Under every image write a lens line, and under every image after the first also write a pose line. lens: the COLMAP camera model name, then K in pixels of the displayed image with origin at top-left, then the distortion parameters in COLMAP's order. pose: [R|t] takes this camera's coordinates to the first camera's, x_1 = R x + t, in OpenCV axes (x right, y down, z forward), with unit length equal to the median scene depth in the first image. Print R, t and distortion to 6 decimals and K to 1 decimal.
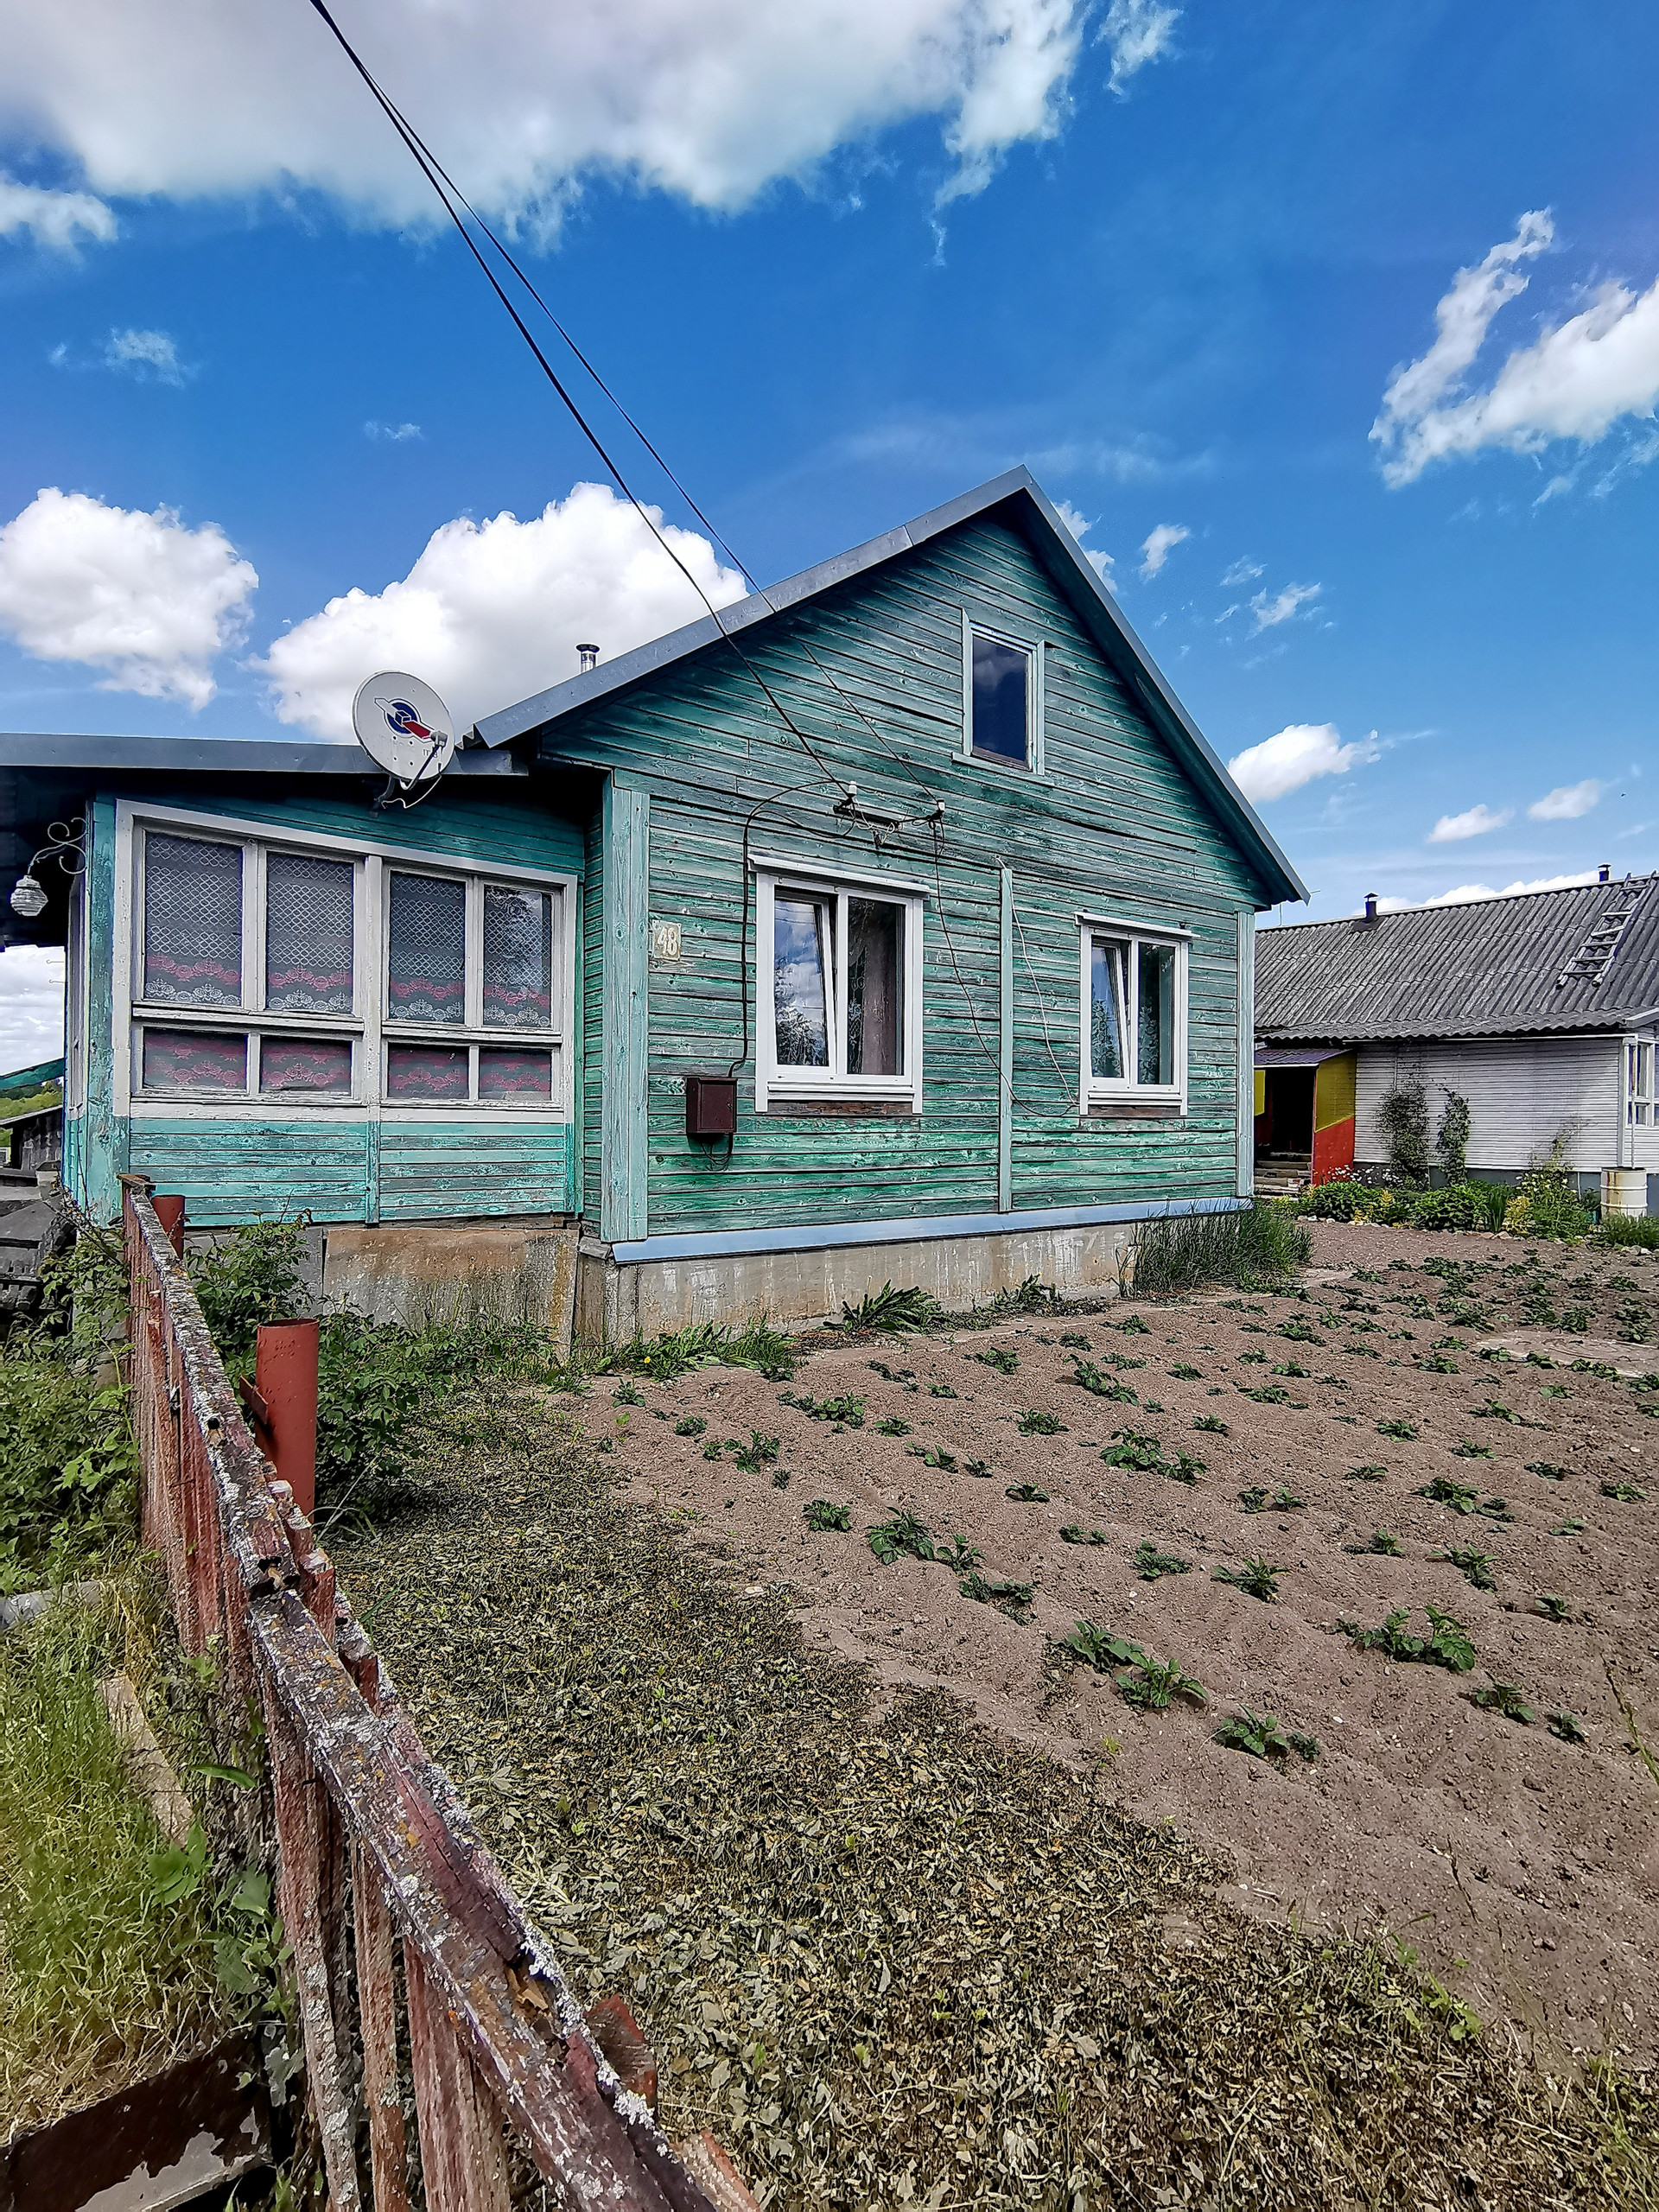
lens RADIAL K [[1094.8, 0, 826.6], [0, 1094.8, 1112.9], [0, 0, 1]] dist [0.001225, 0.000142]
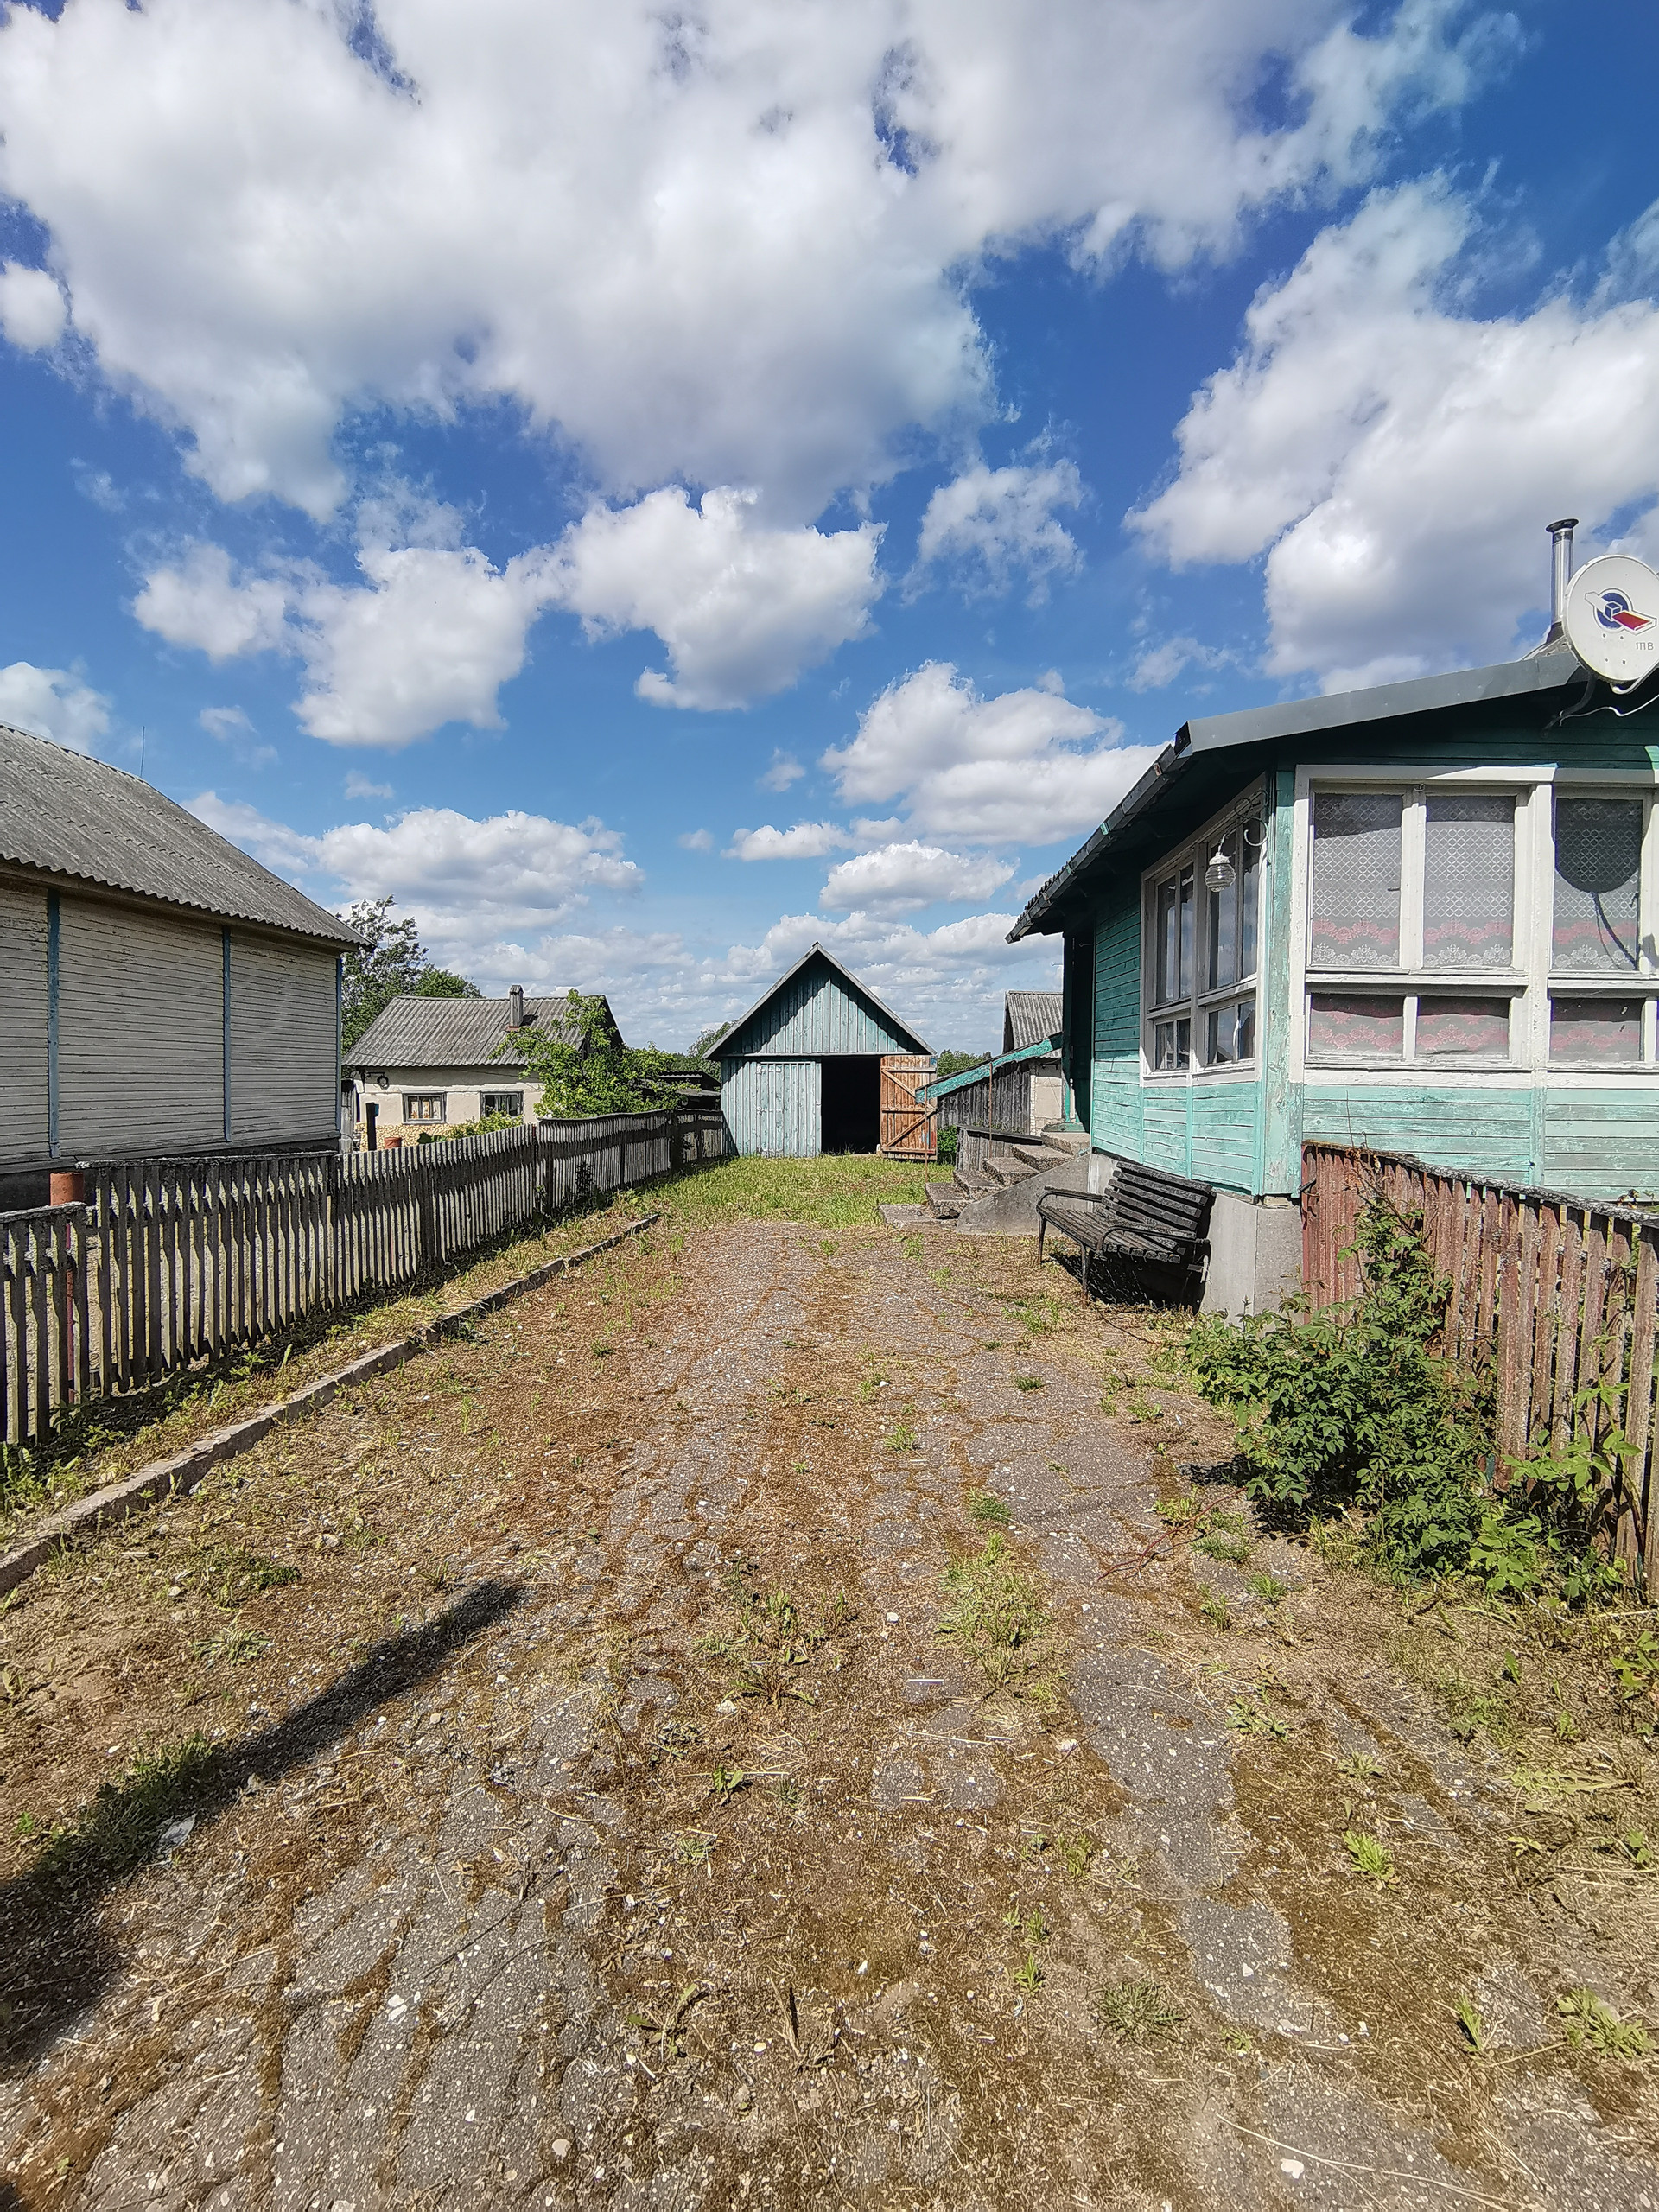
lens RADIAL K [[1094.8, 0, 824.9], [0, 1094.8, 1106.0], [0, 0, 1]] dist [0.001225, 0.000142]
pose [[0.774210, 0.010452, -0.632843, -0.315431], [0.004137, 0.999759, 0.021573, 0.001098], [0.632916, -0.019321, 0.773979, -0.047177]]
